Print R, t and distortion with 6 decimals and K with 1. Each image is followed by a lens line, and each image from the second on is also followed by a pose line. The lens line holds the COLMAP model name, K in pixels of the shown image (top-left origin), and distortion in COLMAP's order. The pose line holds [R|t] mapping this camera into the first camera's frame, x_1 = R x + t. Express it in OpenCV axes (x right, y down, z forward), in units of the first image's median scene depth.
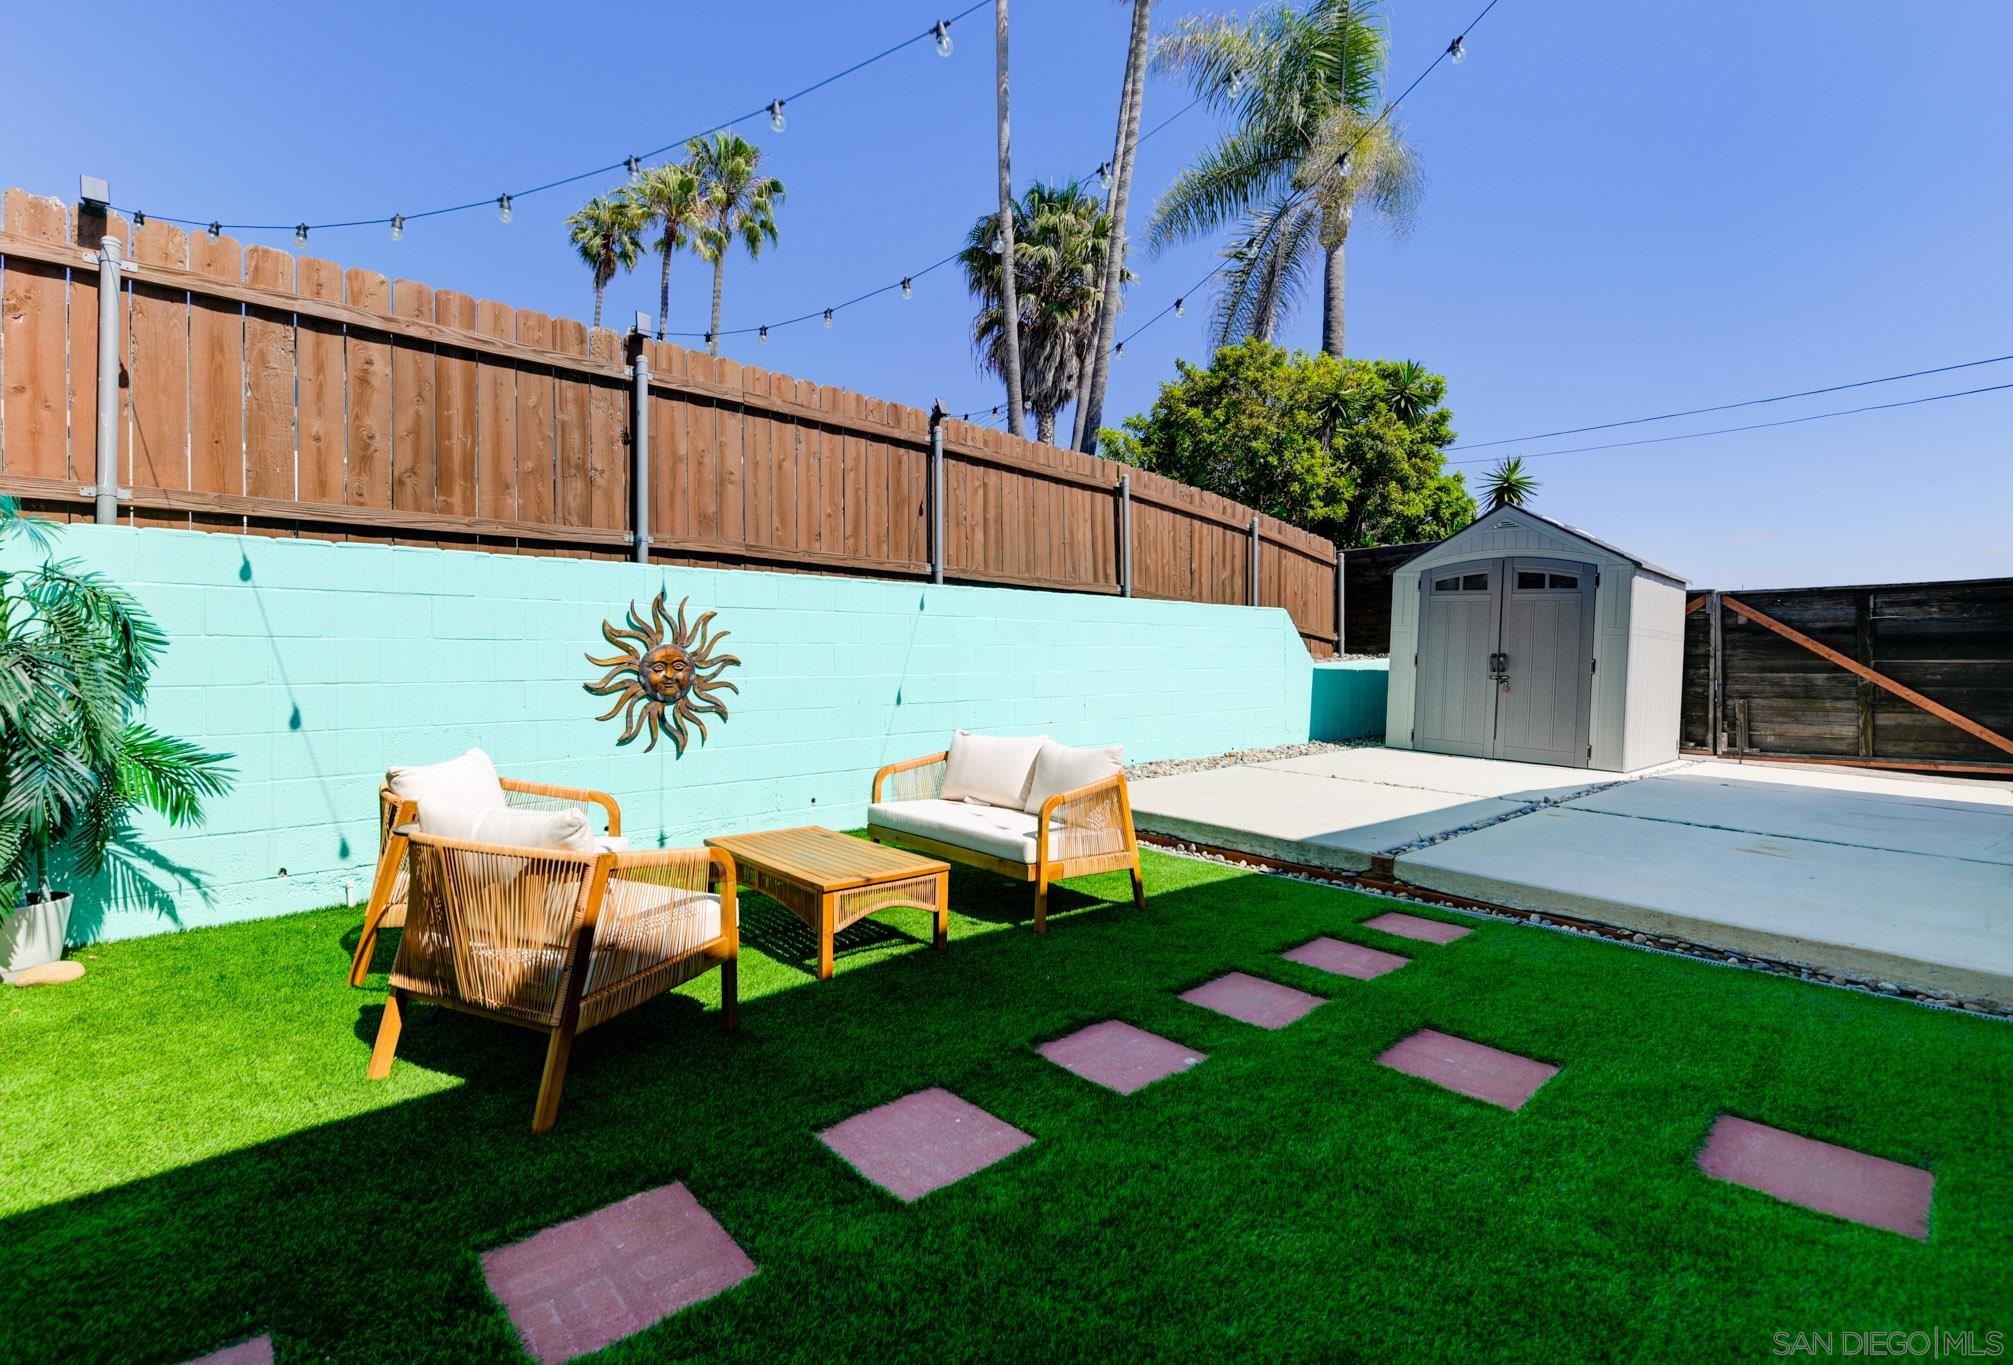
lens RADIAL K [[894.2, 0, 991.2], [0, 894.2, 670.6], [0, 0, 1]] dist [-0.001429, -0.000081]
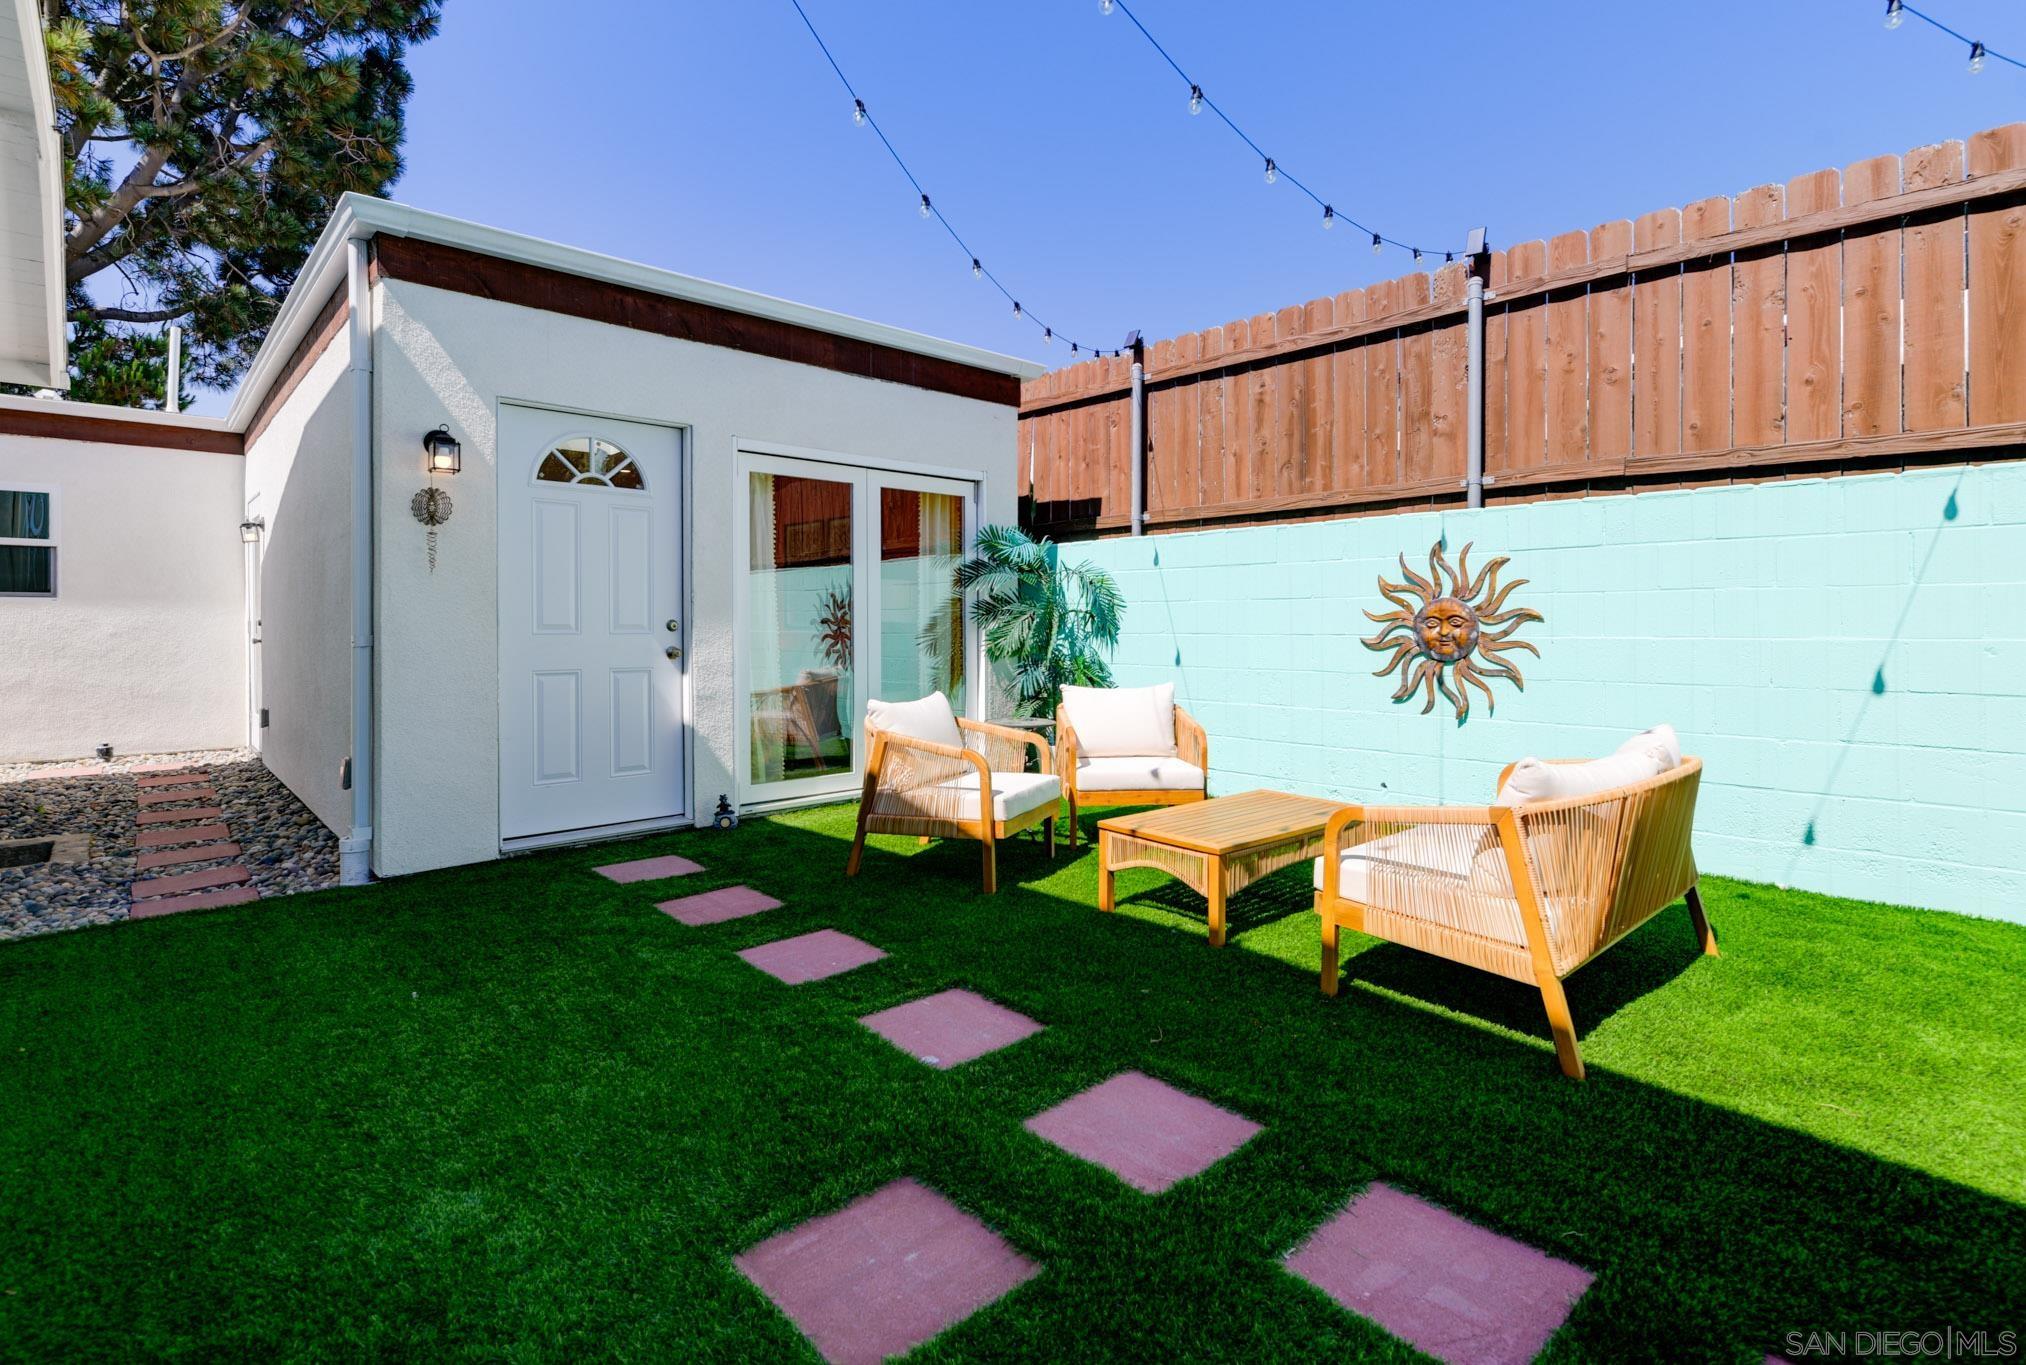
lens RADIAL K [[940.4, 0, 977.1], [0, 940.4, 624.0], [0, 0, 1]] dist [0.006263, 0.000351]
pose [[0.004184, 0.007337, -0.999964, 0.591615], [-0.007474, 0.999945, 0.007306, -0.006460], [0.999963, 0.007443, 0.004239, 0.521011]]
